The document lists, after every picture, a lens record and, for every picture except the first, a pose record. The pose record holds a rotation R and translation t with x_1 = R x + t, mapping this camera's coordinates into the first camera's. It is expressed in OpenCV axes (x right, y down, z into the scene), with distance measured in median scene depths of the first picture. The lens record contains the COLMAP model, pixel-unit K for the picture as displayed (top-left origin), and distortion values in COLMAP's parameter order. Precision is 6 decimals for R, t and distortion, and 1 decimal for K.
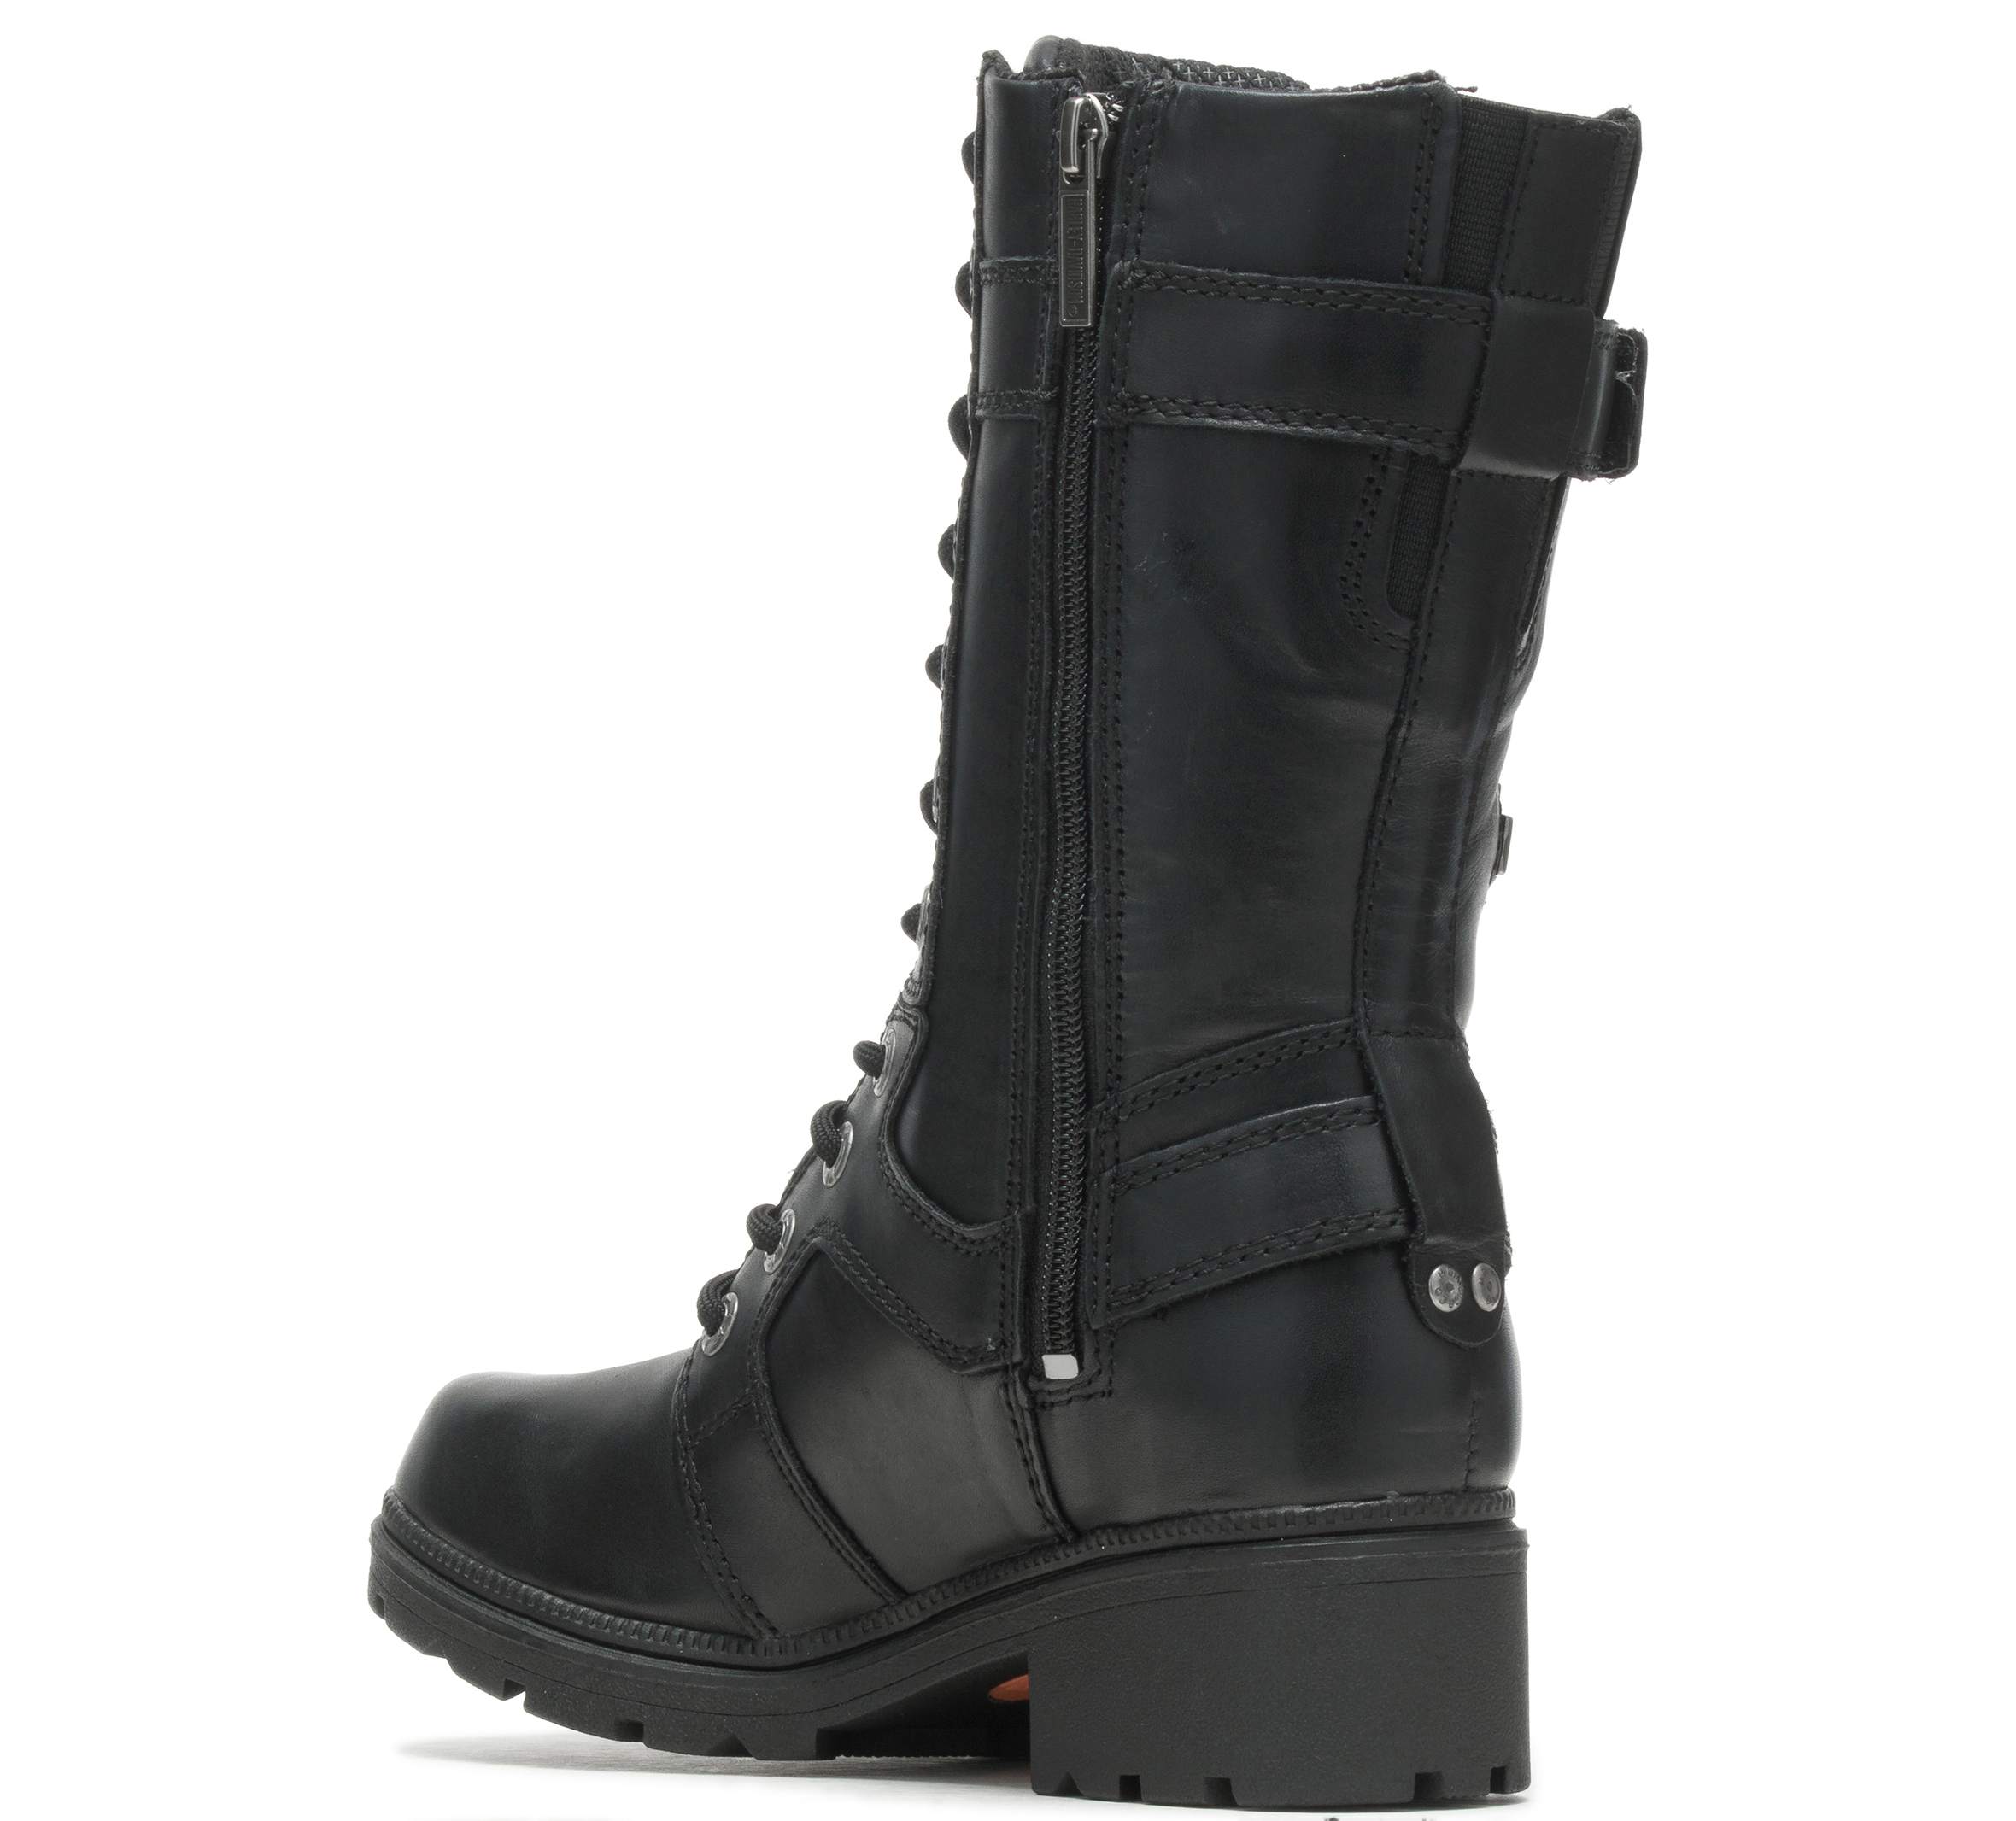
lens RADIAL K [[7410.5, 0, 1008.0], [0, 7410.5, 910.5], [0, 0, 1]] dist [-0.206235, 1.508339]
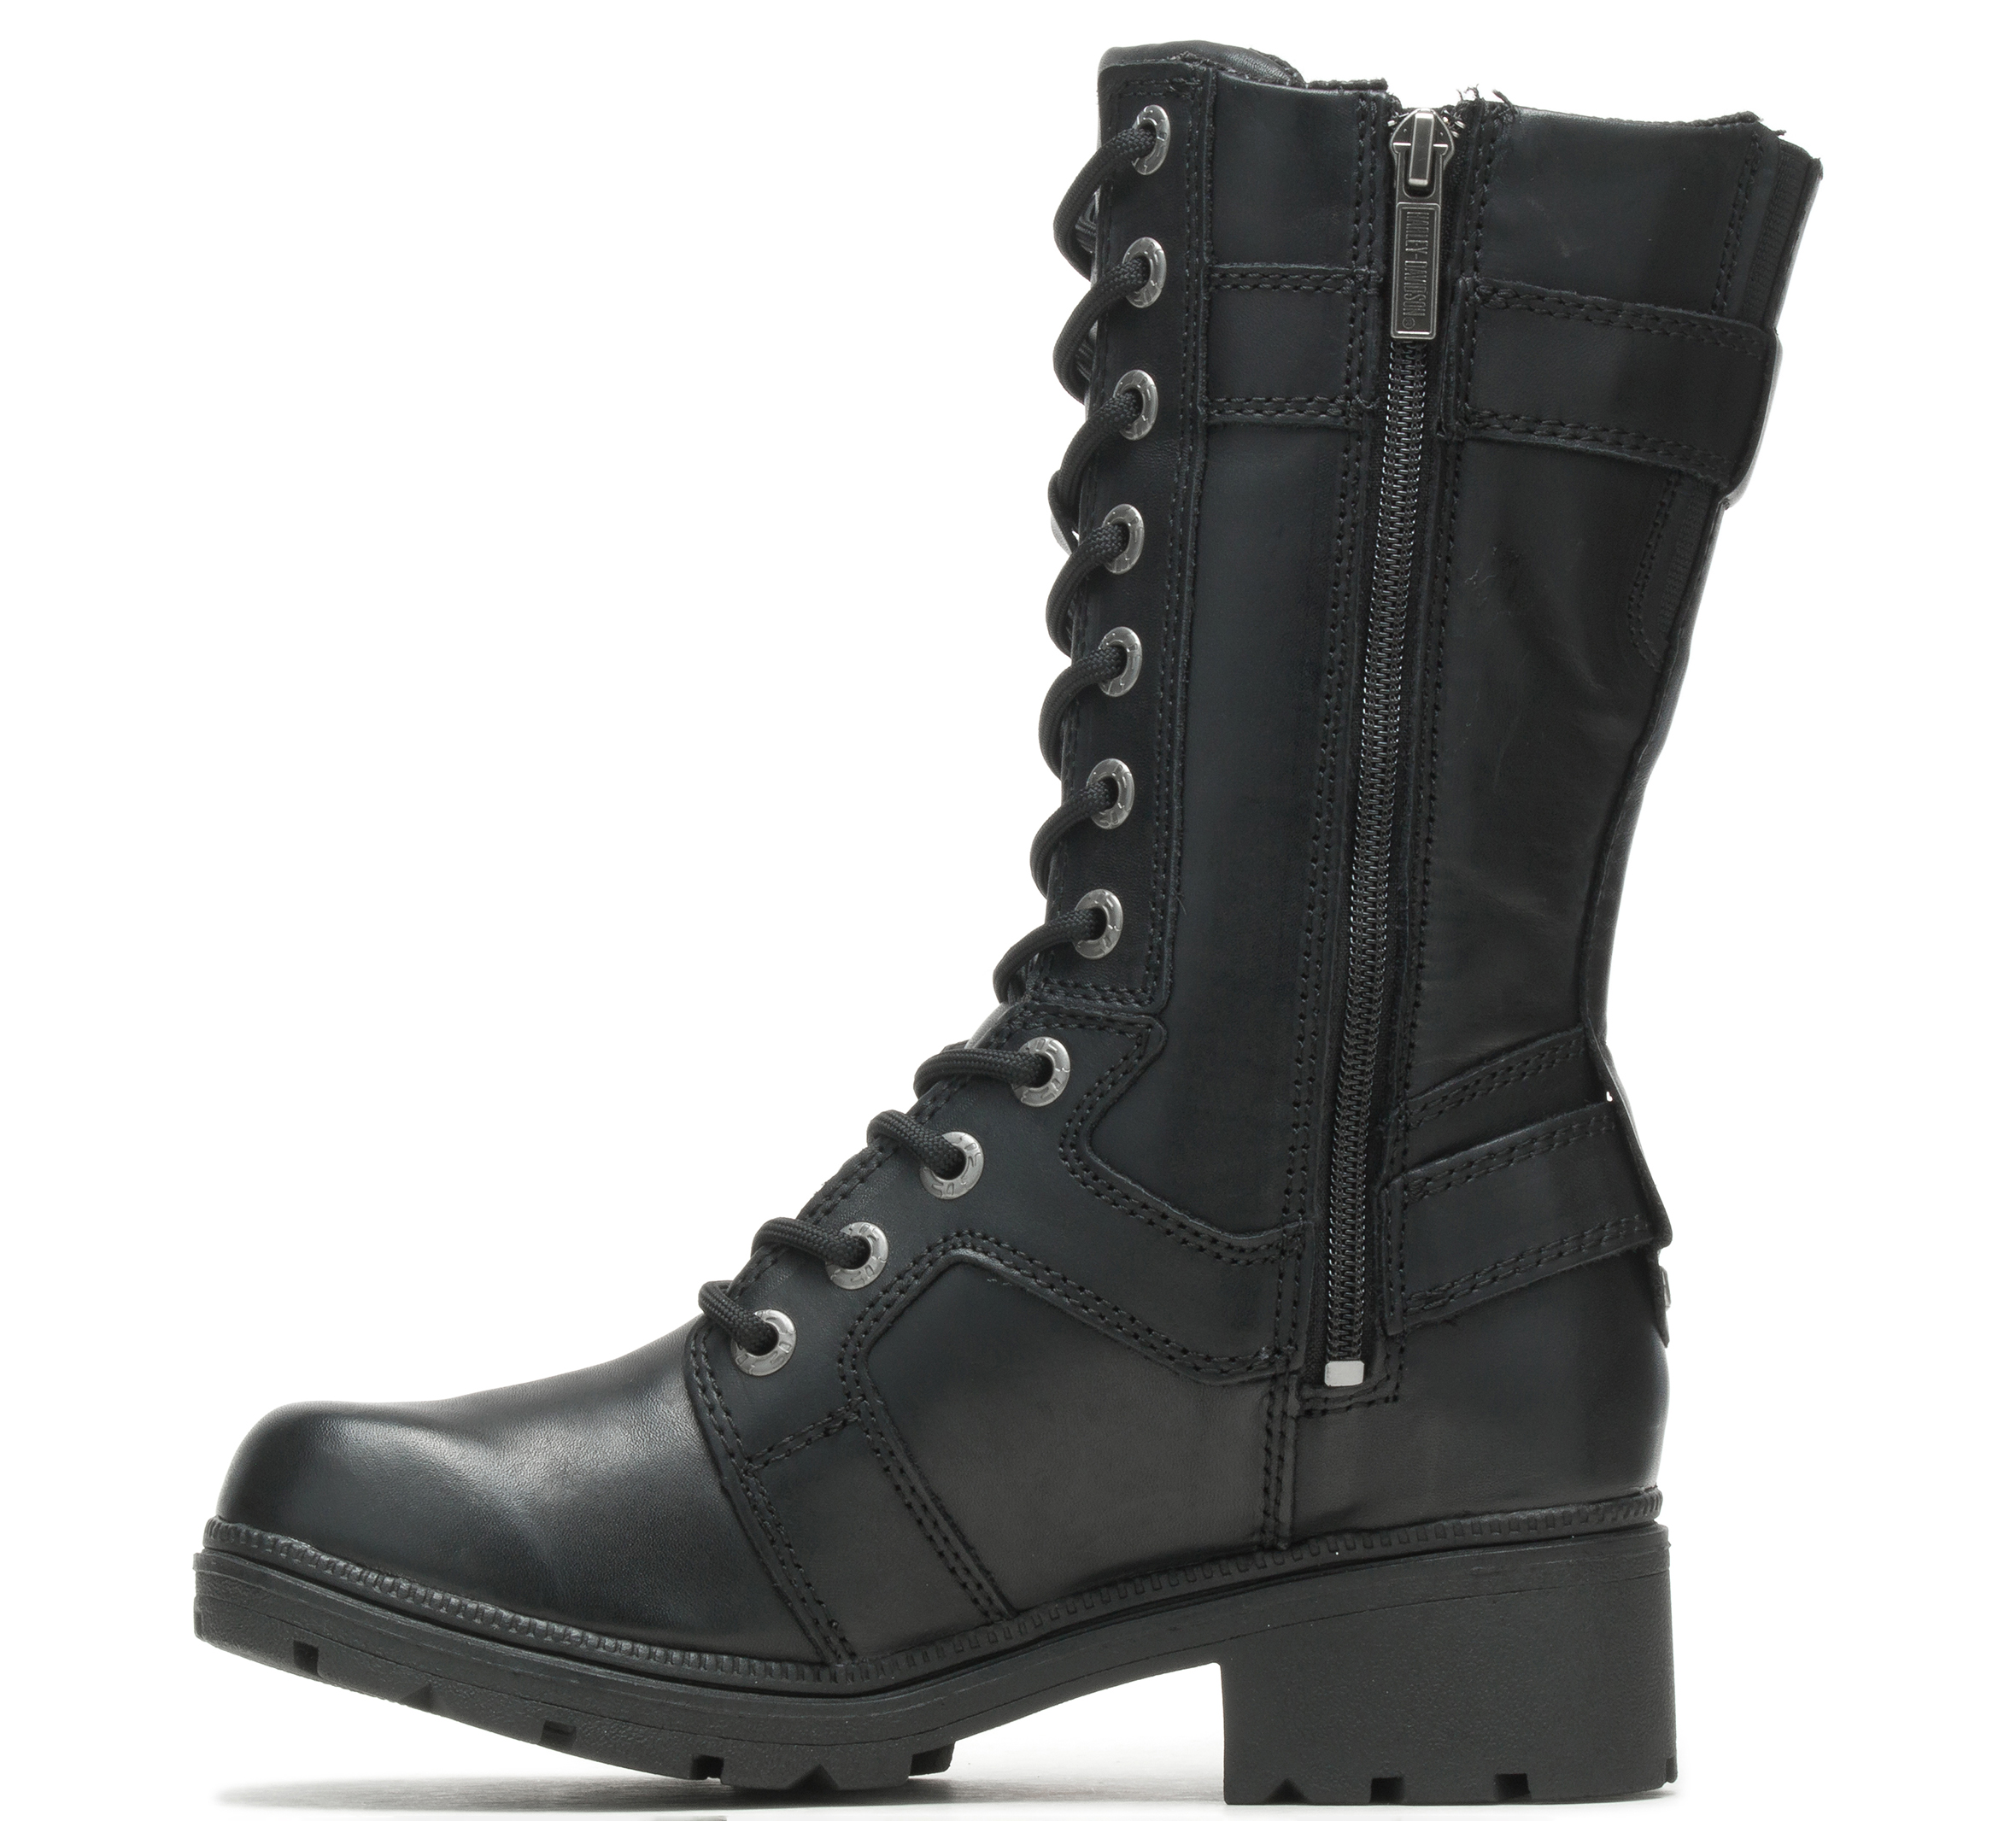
lens RADIAL K [[7410.5, 0, 1008.0], [0, 7410.5, 910.5], [0, 0, 1]] dist [-0.206235, 1.508339]
pose [[0.875351, 0.019376, 0.483099, -0.519288], [-0.011183, 0.999741, -0.019834, 0.019341], [-0.483358, 0.011959, 0.875341, 0.143878]]
